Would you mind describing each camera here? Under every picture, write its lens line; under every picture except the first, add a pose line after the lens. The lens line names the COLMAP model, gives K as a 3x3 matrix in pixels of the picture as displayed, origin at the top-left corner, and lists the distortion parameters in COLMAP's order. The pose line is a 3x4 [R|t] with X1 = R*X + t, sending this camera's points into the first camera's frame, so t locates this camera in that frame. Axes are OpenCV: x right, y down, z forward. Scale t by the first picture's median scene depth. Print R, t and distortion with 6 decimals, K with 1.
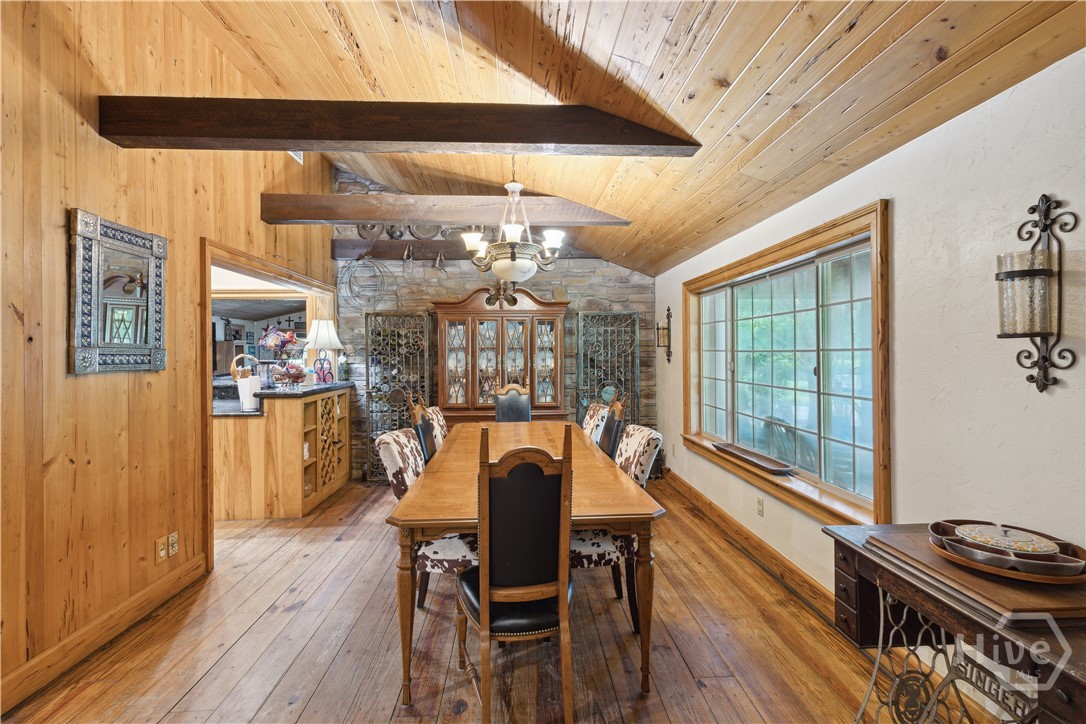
lens RADIAL K [[512.6, 0, 543.7], [0, 512.6, 358.0], [0, 0, 1]] dist [0.016239, -0.006957]
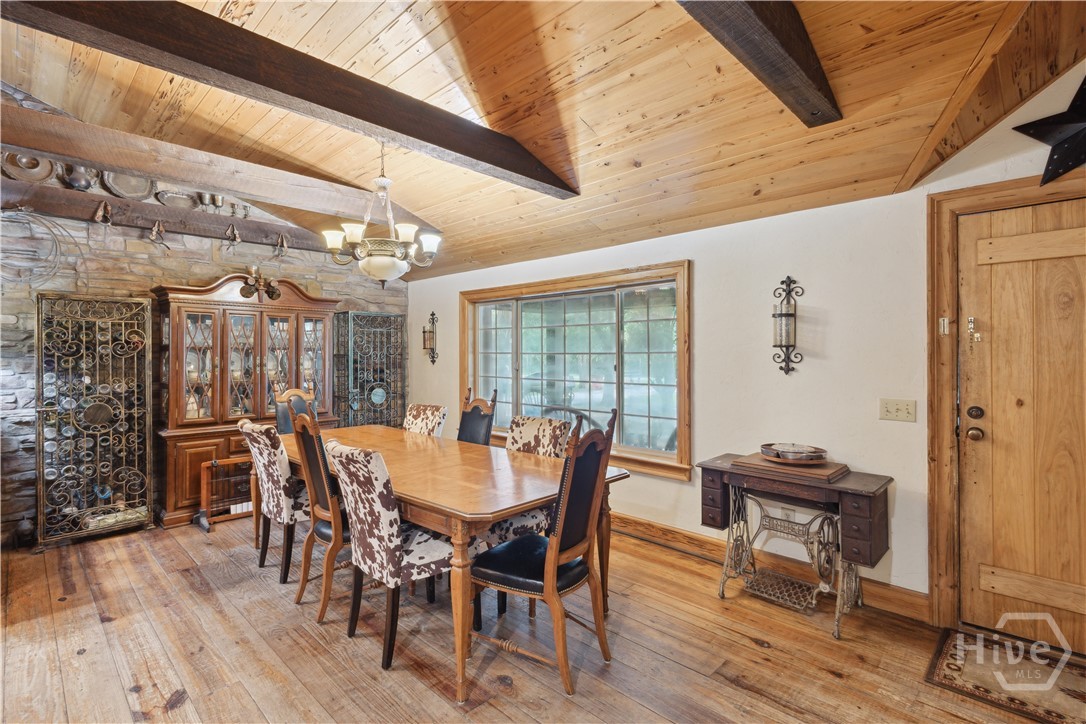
lens RADIAL K [[512.6, 0, 542.6], [0, 512.6, 358.0], [0, 0, 1]] dist [0.016239, -0.006957]
pose [[0.731140, 0.000259, 0.682228, -0.457189], [0.003473, 0.999986, -0.004102, 0.002639], [-0.682219, 0.005369, 0.731128, 0.082921]]
